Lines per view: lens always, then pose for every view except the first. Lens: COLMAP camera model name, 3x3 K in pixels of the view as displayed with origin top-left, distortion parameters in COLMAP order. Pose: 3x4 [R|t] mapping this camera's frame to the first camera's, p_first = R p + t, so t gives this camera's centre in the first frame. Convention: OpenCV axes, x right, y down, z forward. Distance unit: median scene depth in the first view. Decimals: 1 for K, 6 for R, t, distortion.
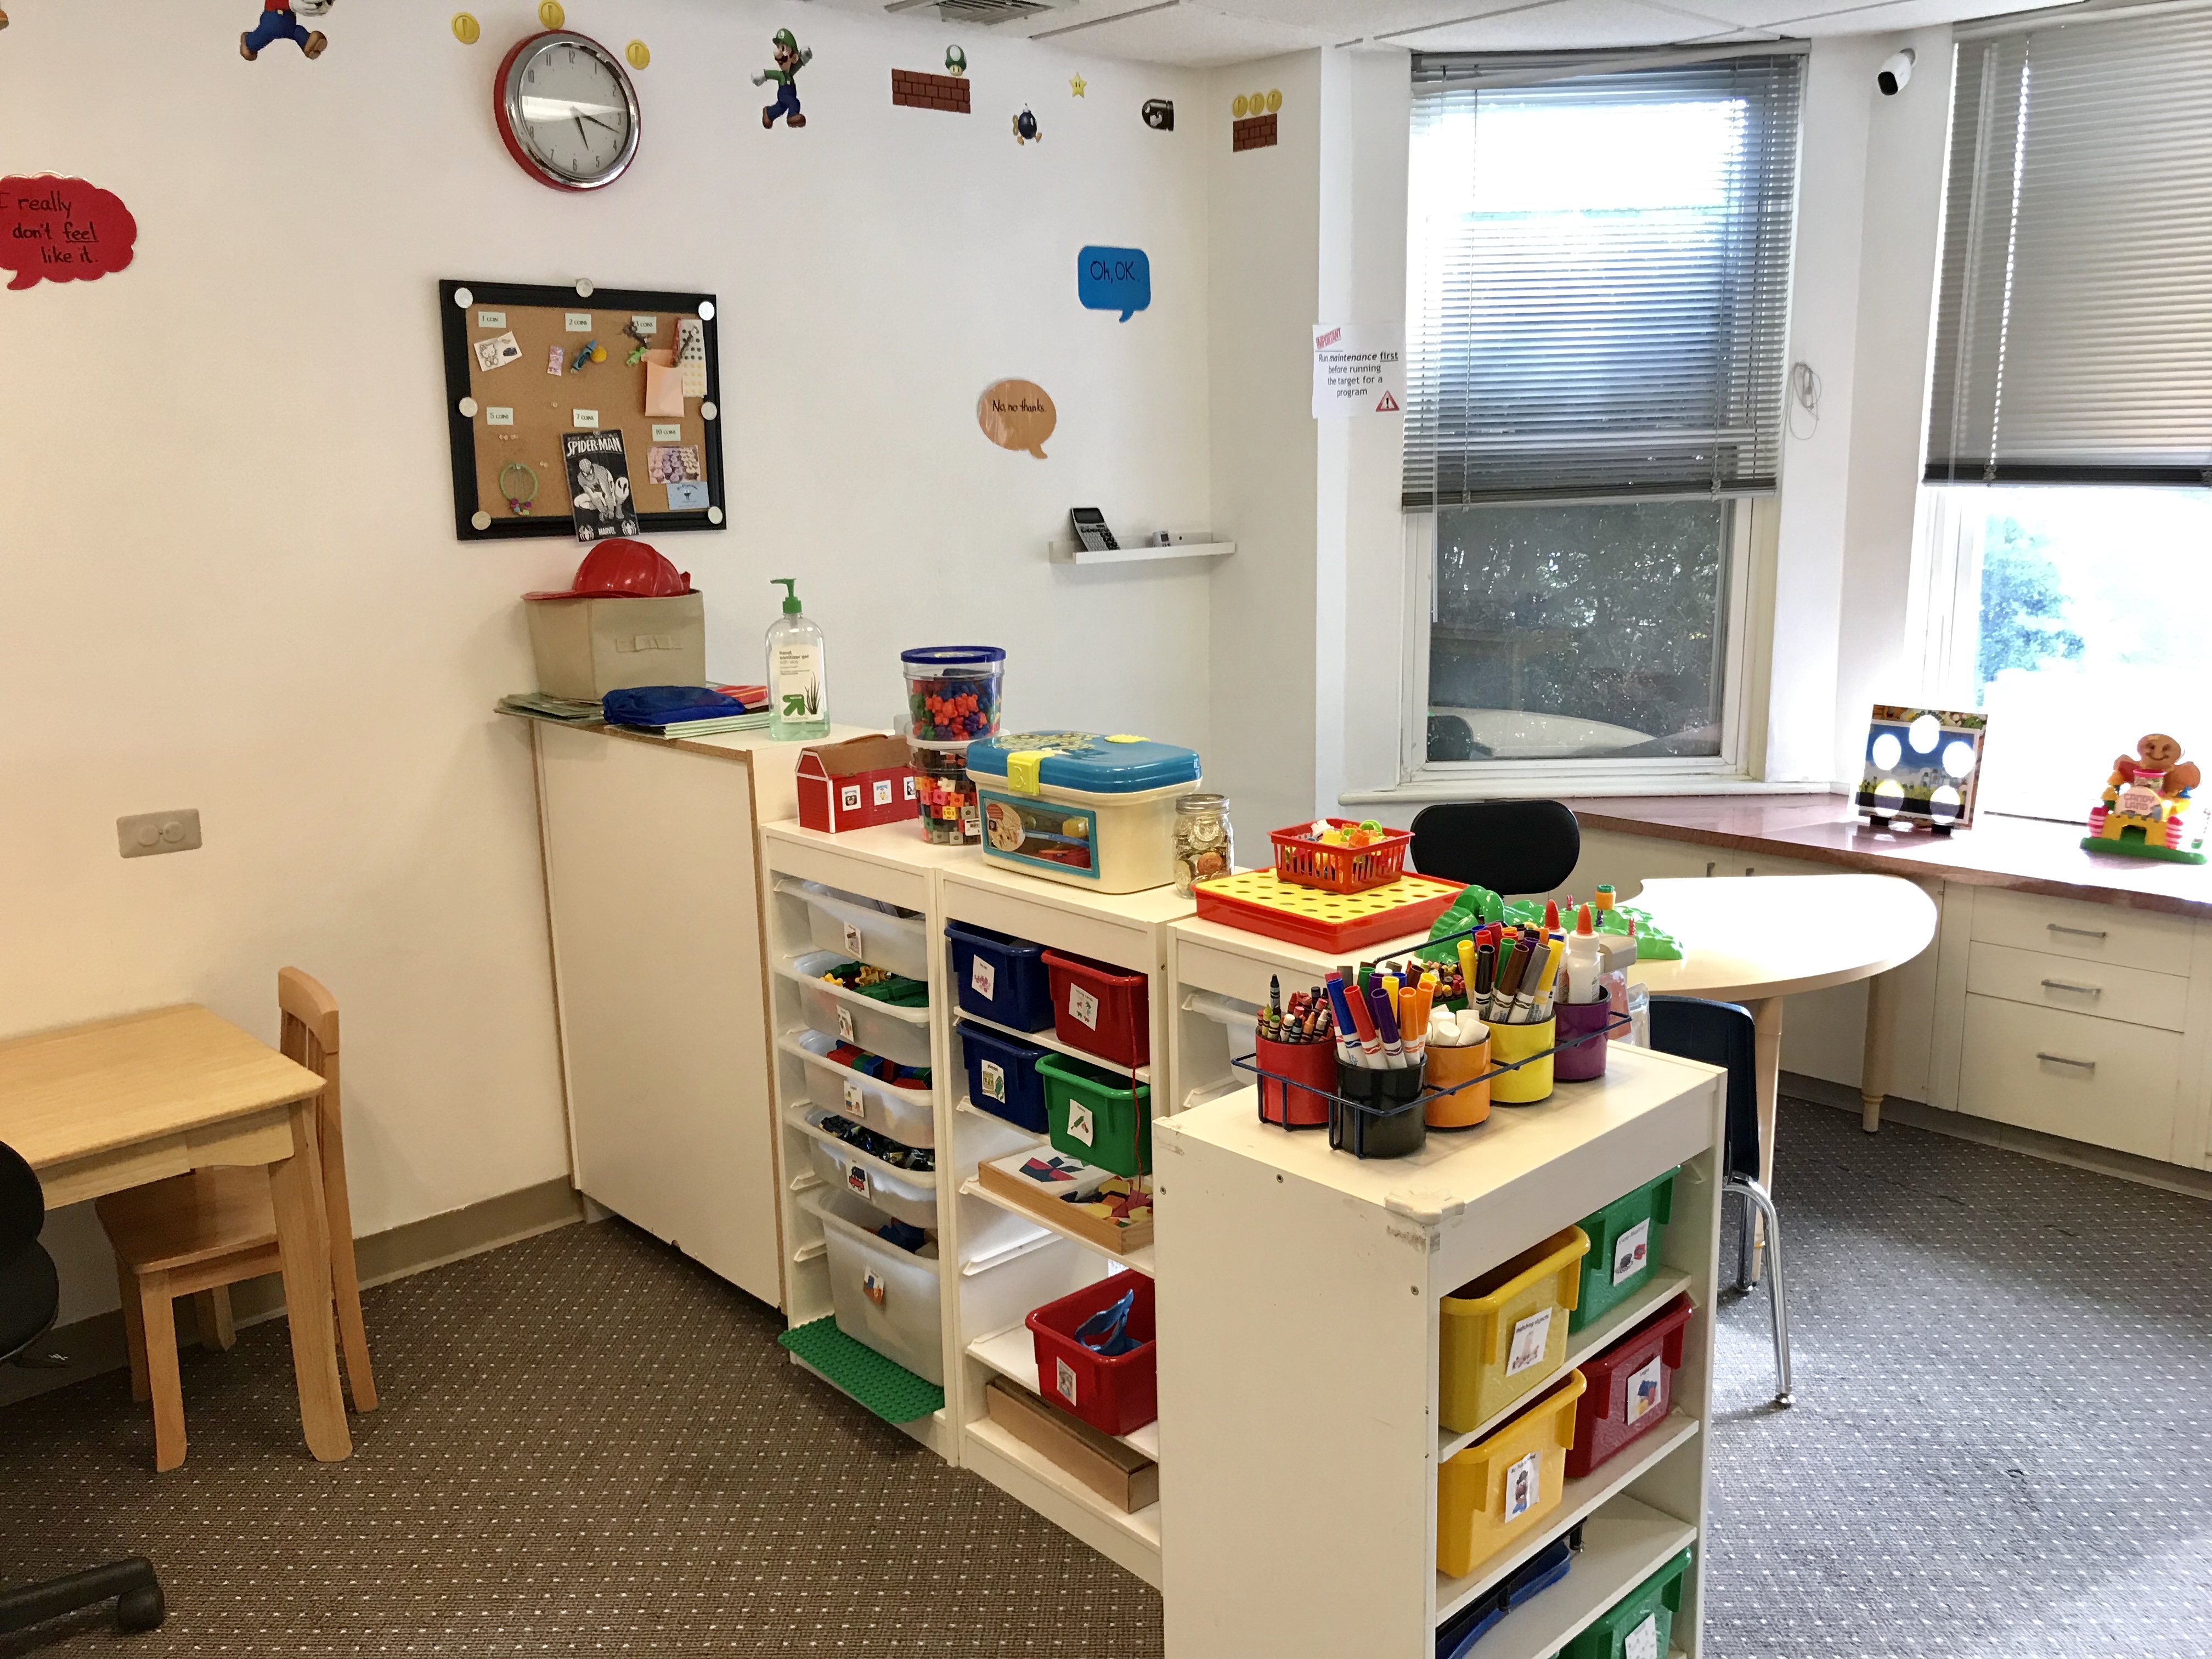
lens RADIAL K [[1816.7, 0, 1098.5], [0, 1816.7, 824.9], [0, 0, 1]] dist [0.016127, -0.005819]
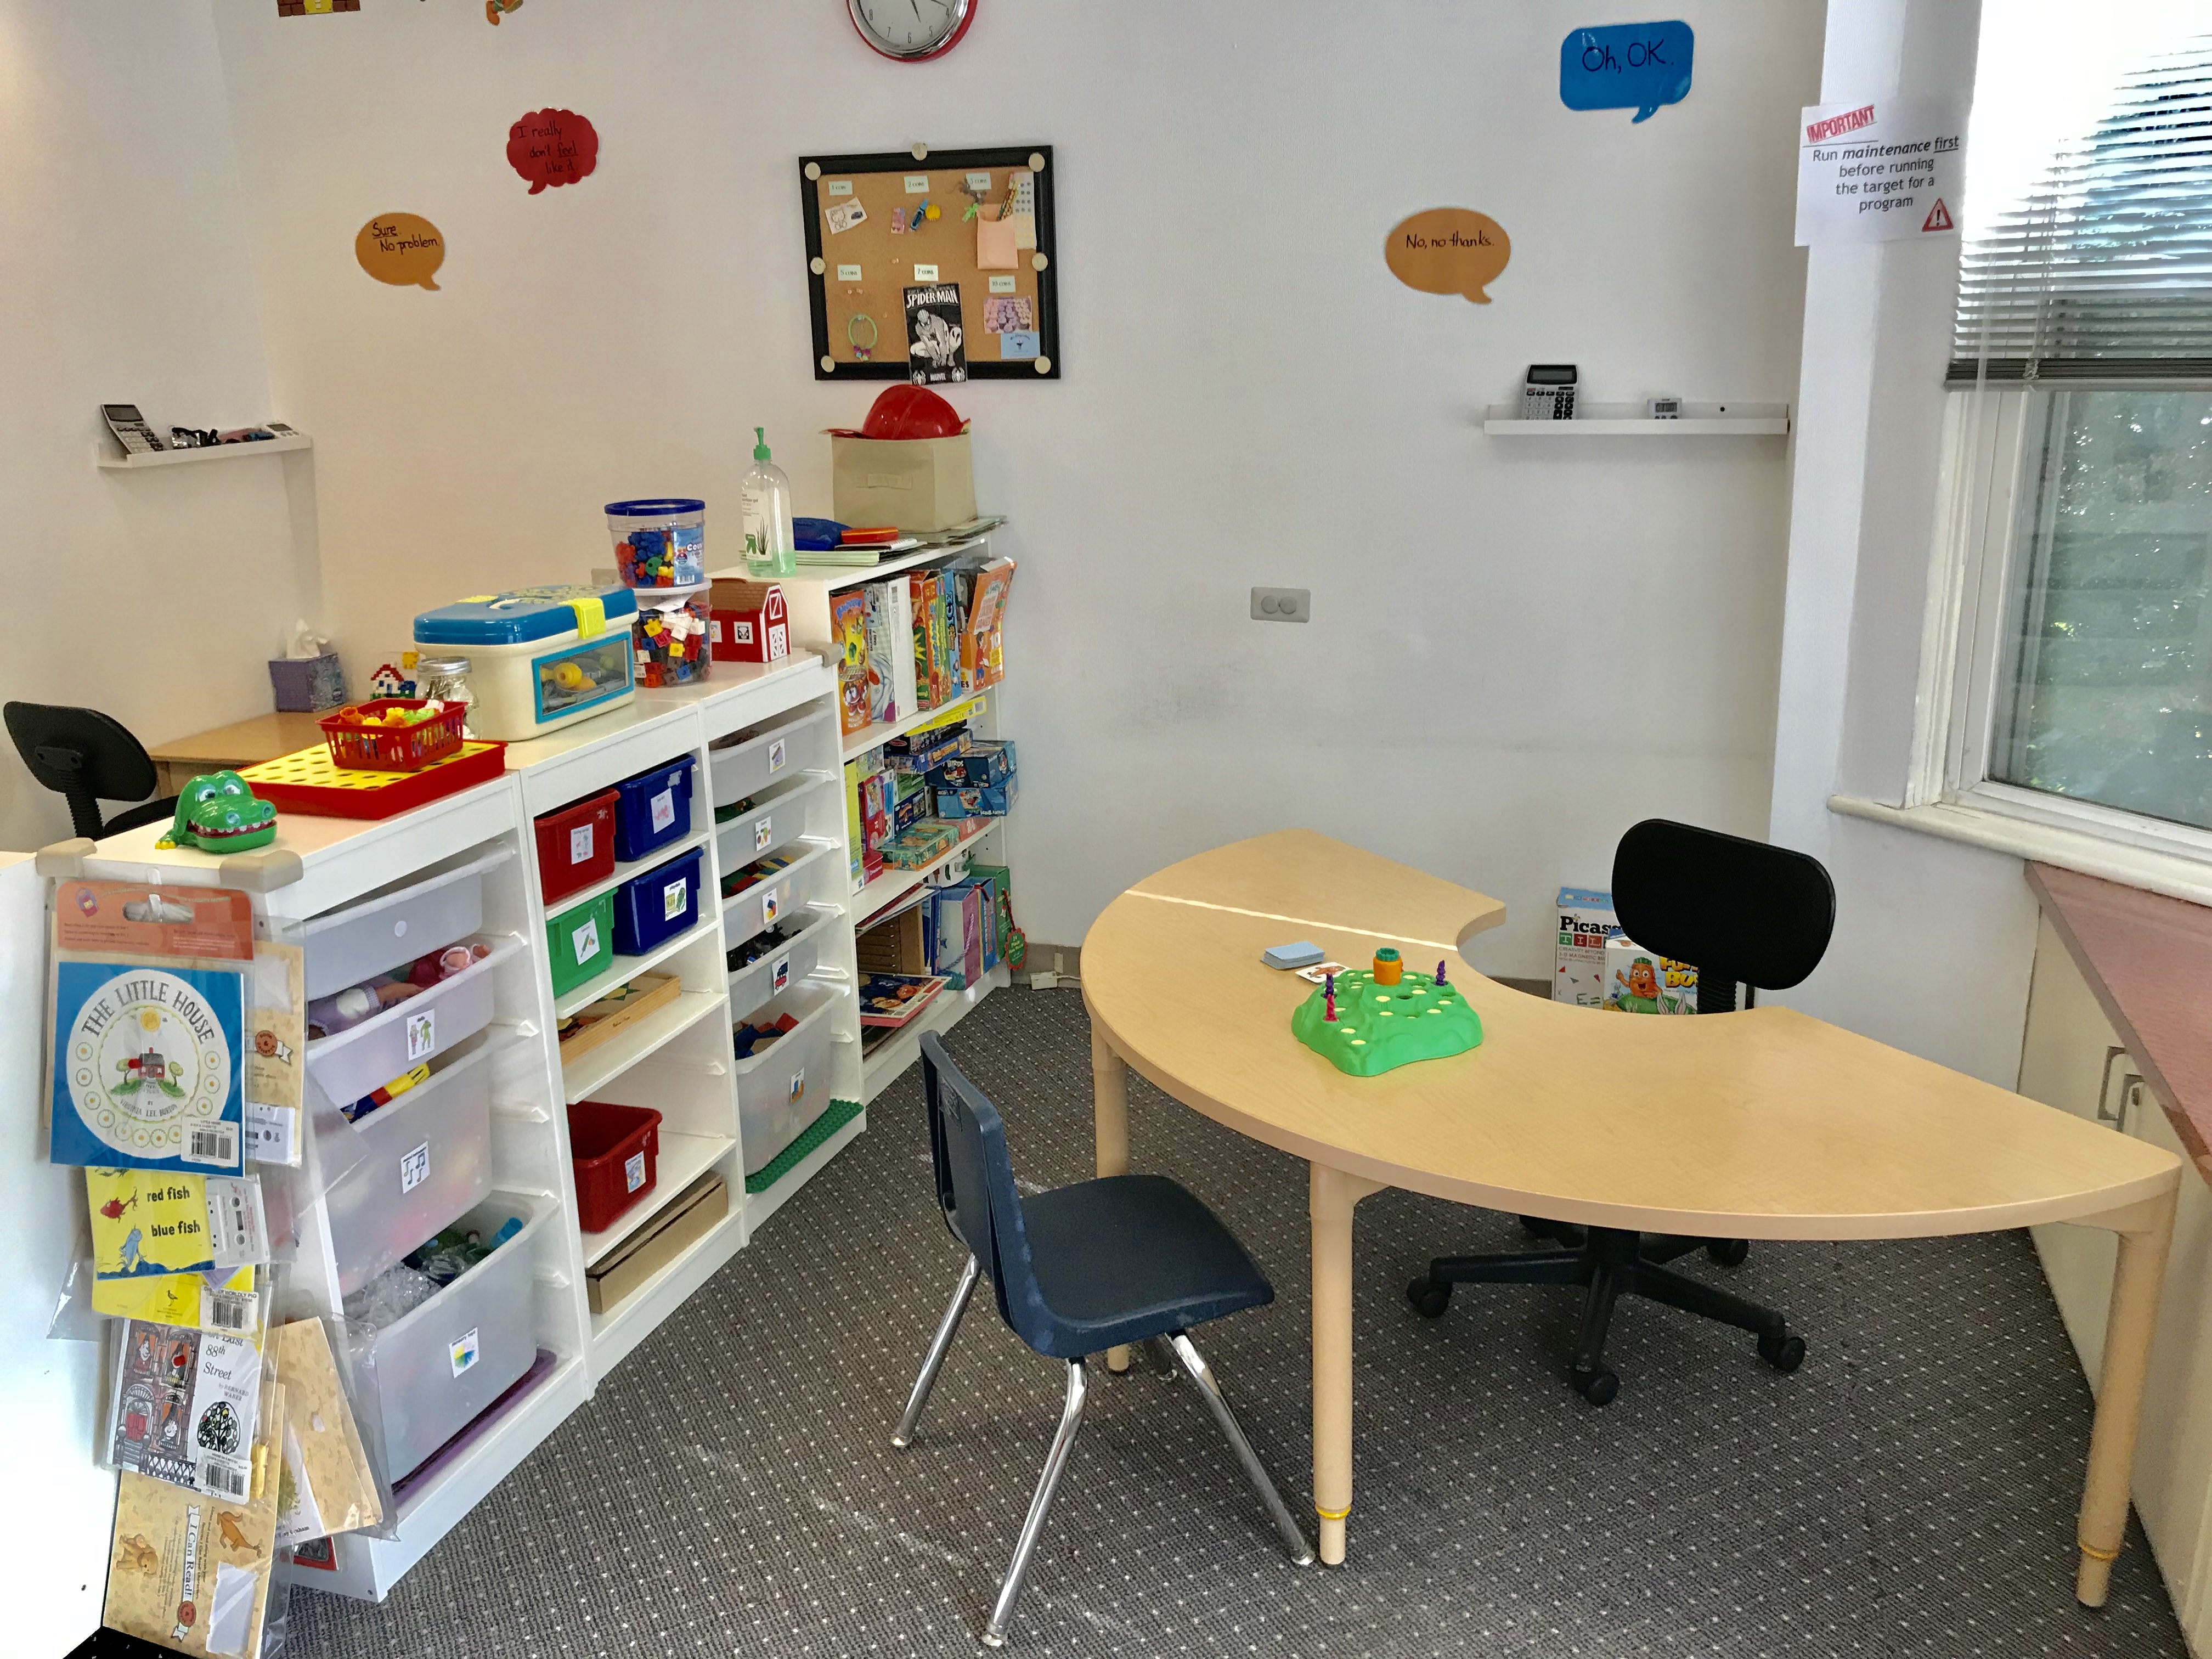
lens RADIAL K [[1816.7, 0, 1099.1], [0, 1816.7, 836.2], [0, 0, 1]] dist [0.016127, -0.005819]
pose [[0.494180, 0.248795, -0.832999, 0.771146], [-0.160654, 0.967807, 0.193750, -0.121508], [0.854386, 0.038077, 0.518241, 0.522736]]
